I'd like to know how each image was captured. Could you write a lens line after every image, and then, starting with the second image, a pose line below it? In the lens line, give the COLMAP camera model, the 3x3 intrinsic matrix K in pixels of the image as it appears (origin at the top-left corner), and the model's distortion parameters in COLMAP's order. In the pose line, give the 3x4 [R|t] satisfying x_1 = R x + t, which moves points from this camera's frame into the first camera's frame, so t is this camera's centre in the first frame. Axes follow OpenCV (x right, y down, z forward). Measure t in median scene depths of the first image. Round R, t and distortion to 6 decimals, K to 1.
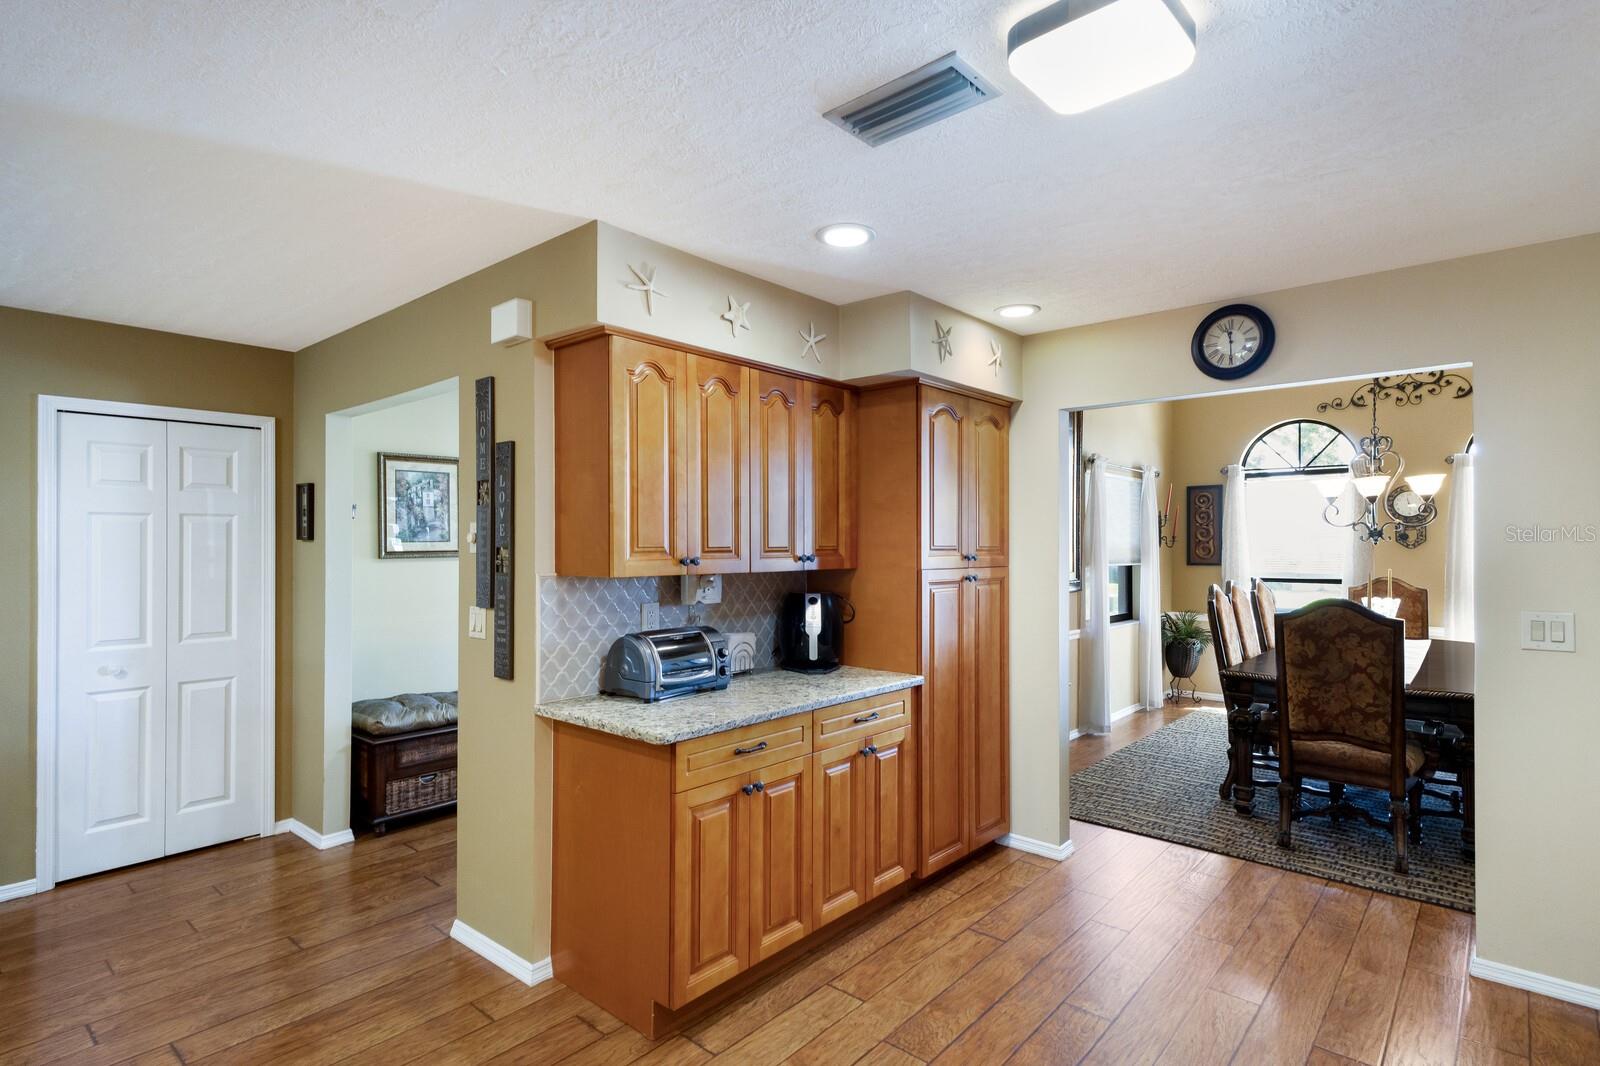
lens RADIAL K [[802.7, 0, 800.0], [0, 802.7, 533.0], [0, 0, 1]] dist [0.027945, -0.000041]
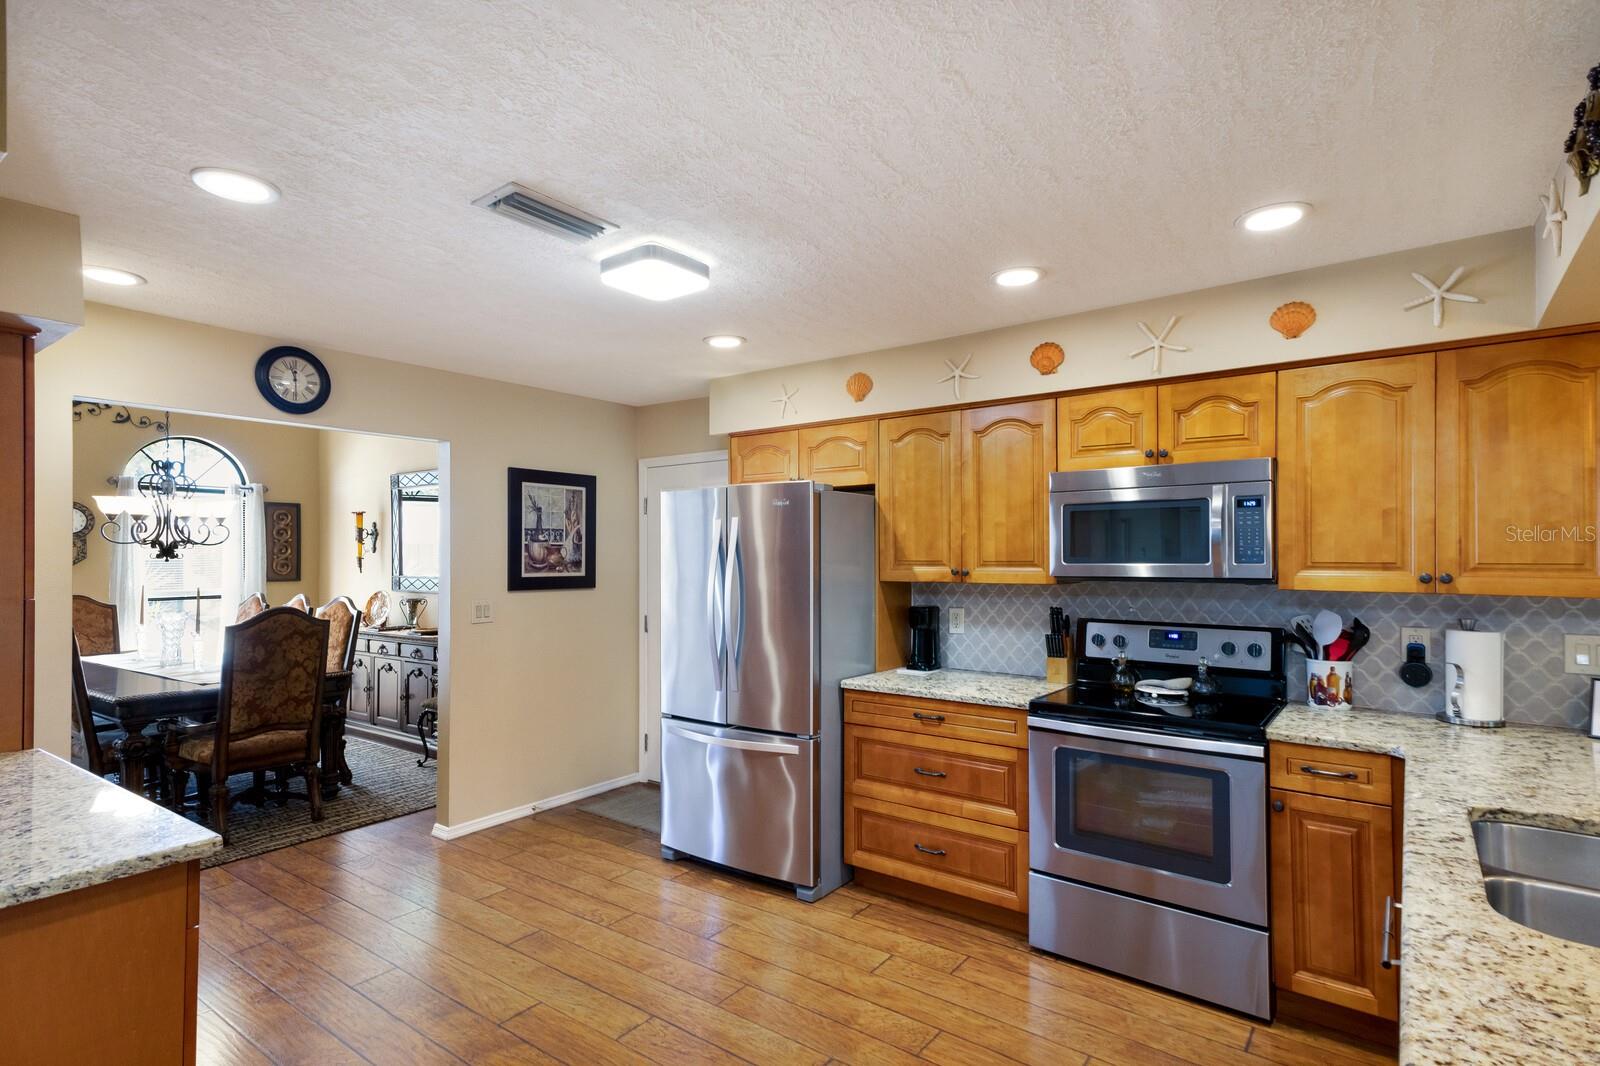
lens RADIAL K [[802.7, 0, 800.0], [0, 802.7, 533.0], [0, 0, 1]] dist [0.027945, -0.000041]
pose [[-0.065984, 0.029150, 0.997395, -0.566543], [-0.009207, 0.999513, -0.029821, 0.002167], [-0.997778, -0.011150, -0.065683, 0.339103]]
